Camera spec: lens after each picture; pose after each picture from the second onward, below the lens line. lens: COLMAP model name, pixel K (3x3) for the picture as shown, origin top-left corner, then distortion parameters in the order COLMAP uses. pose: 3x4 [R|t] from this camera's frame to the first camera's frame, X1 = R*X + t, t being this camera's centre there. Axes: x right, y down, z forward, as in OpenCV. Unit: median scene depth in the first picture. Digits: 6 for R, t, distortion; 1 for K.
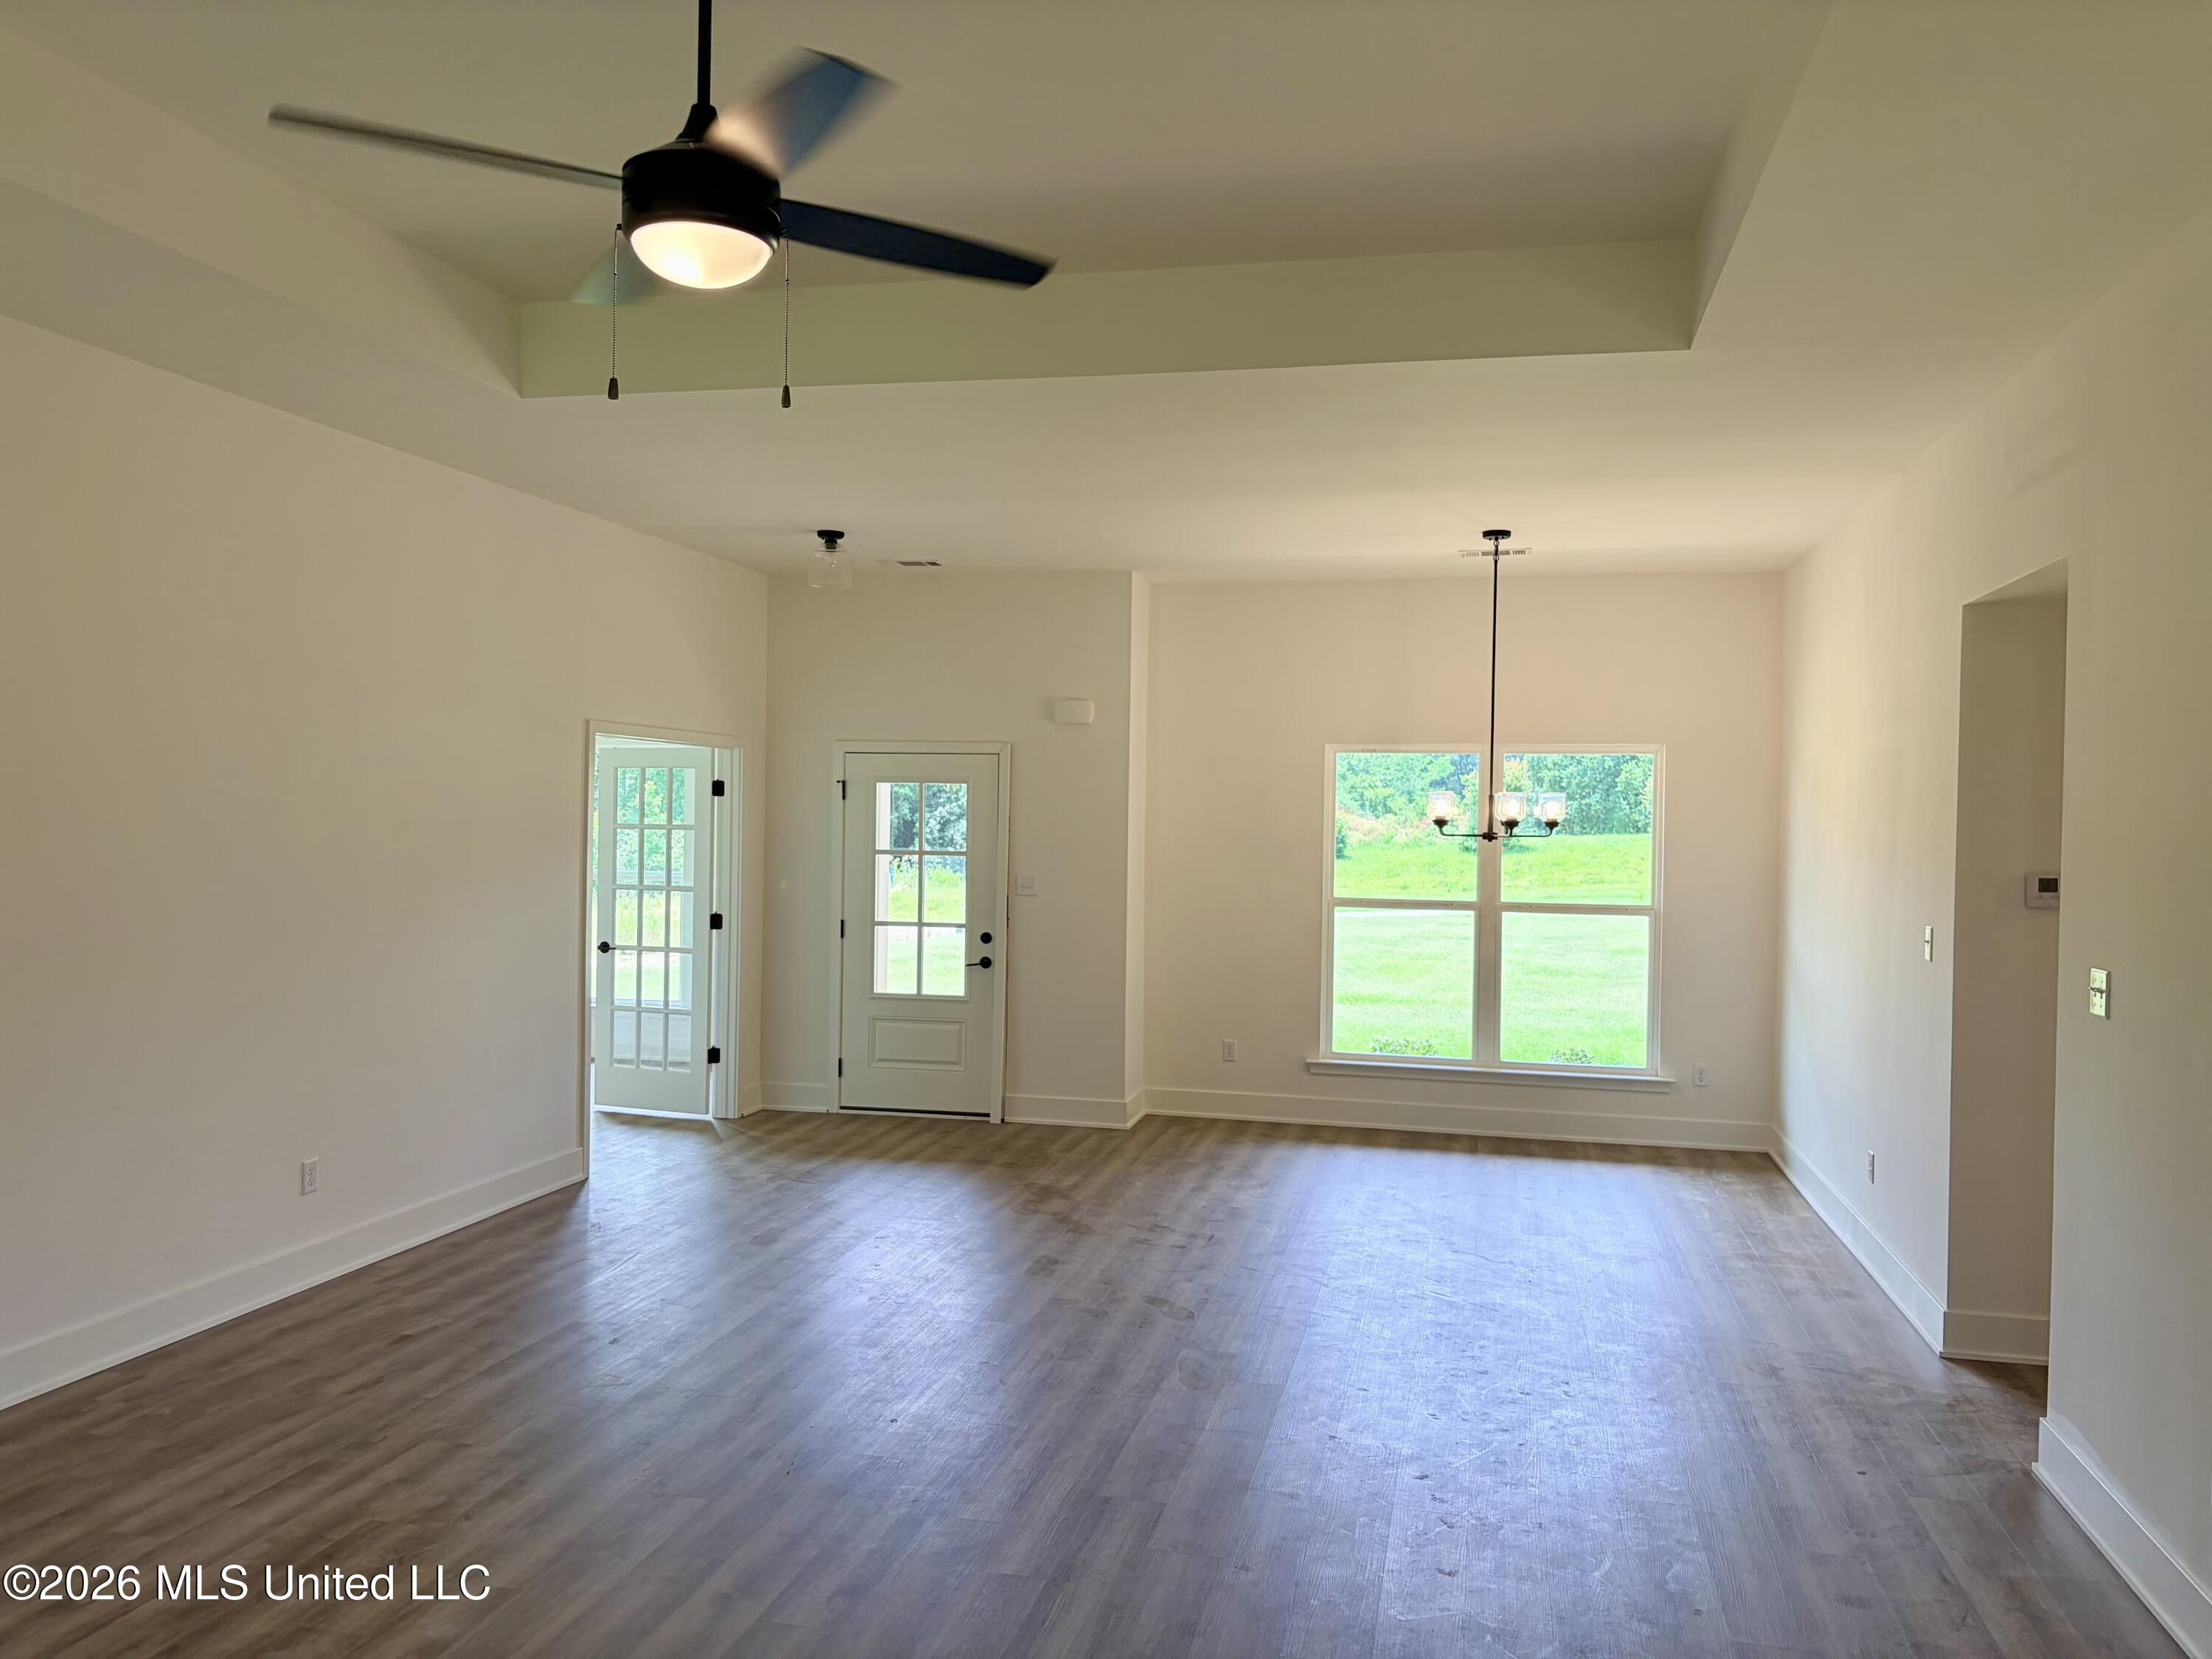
lens RADIAL K [[1672.7, 0, 1105.9], [0, 1672.7, 823.9], [0, 0, 1]] dist [0.045820, -0.005065]
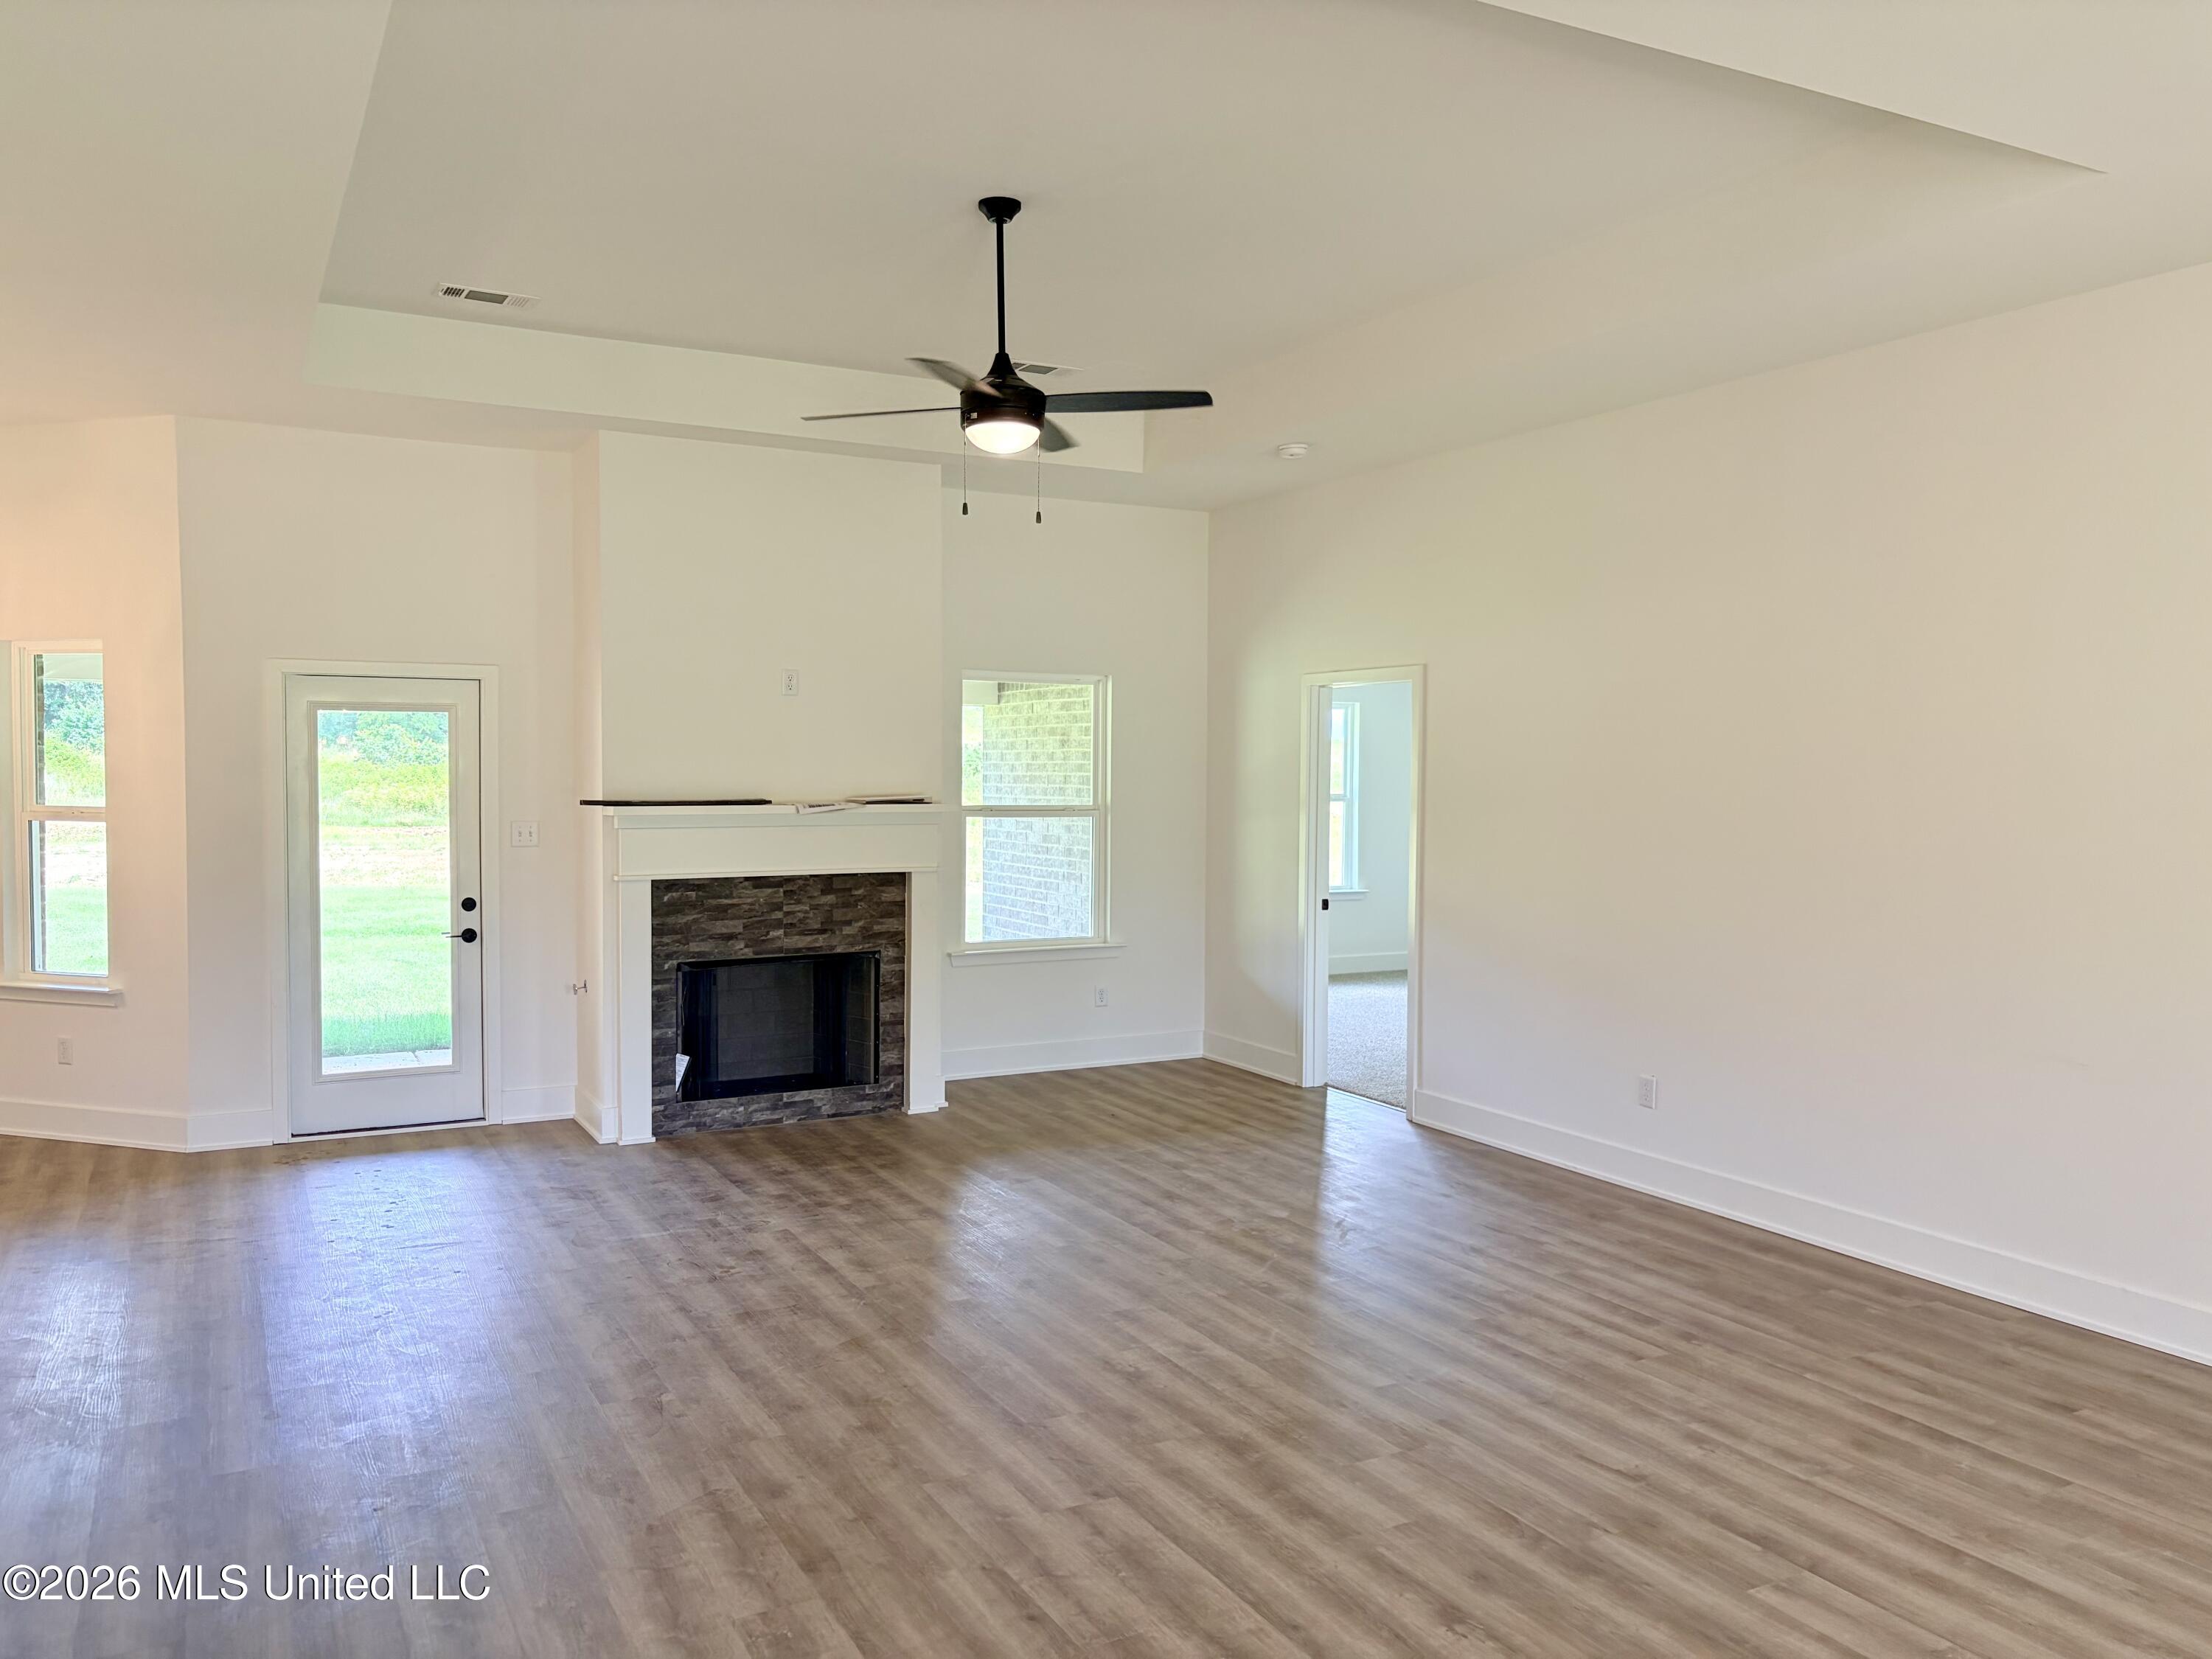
lens RADIAL K [[1672.7, 0, 1100.8], [0, 1672.7, 828.6], [0, 0, 1]] dist [0.045820, -0.005065]
pose [[-0.751829, 0.002843, -0.659352, 0.551751], [-0.022248, 0.999312, 0.029678, 0.018311], [0.658982, 0.036982, -0.751249, 1.550598]]
